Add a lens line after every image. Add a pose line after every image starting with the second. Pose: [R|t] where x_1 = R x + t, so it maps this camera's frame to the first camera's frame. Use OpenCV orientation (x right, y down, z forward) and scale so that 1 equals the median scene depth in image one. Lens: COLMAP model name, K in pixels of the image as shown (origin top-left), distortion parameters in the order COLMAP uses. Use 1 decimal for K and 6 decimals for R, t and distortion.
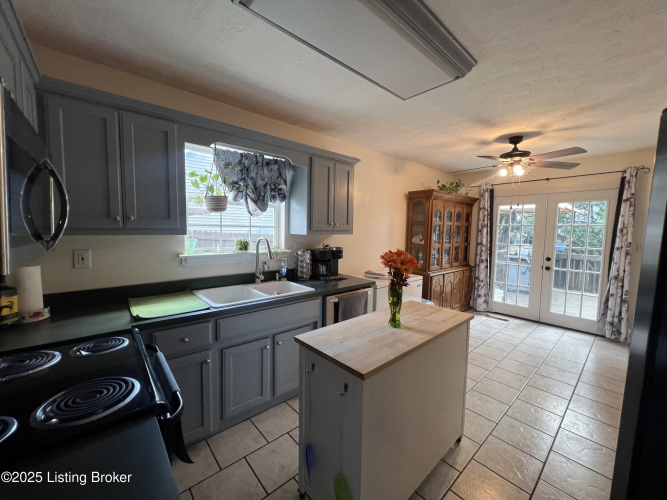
lens RADIAL K [[267.3, 0, 336.0], [0, 267.3, 247.1], [0, 0, 1]] dist [-0.003508, -0.000001]
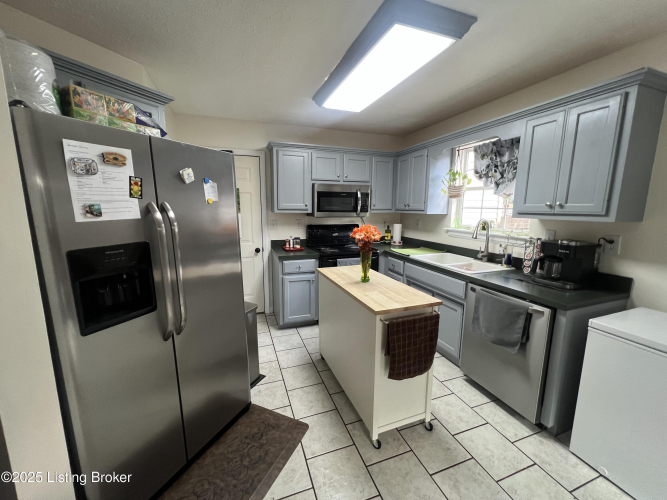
lens RADIAL K [[267.3, 0, 333.9], [0, 267.3, 251.3], [0, 0, 1]] dist [-0.003508, -0.000001]
pose [[-0.368568, 0.137797, -0.919331, 1.273727], [-0.082259, 0.980239, 0.179905, -0.069378], [0.925954, 0.141931, -0.349950, 1.113018]]
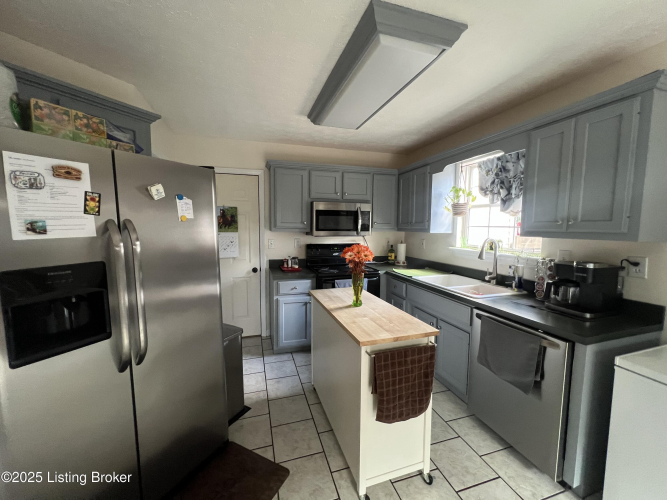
lens RADIAL K [[267.3, 0, 334.5], [0, 267.3, 250.8], [0, 0, 1]] dist [-0.003508, -0.000001]
pose [[-0.410964, 0.068440, -0.909079, 1.164687], [-0.080633, 0.990541, 0.111024, -0.069693], [0.908079, 0.118929, -0.401558, 1.168628]]
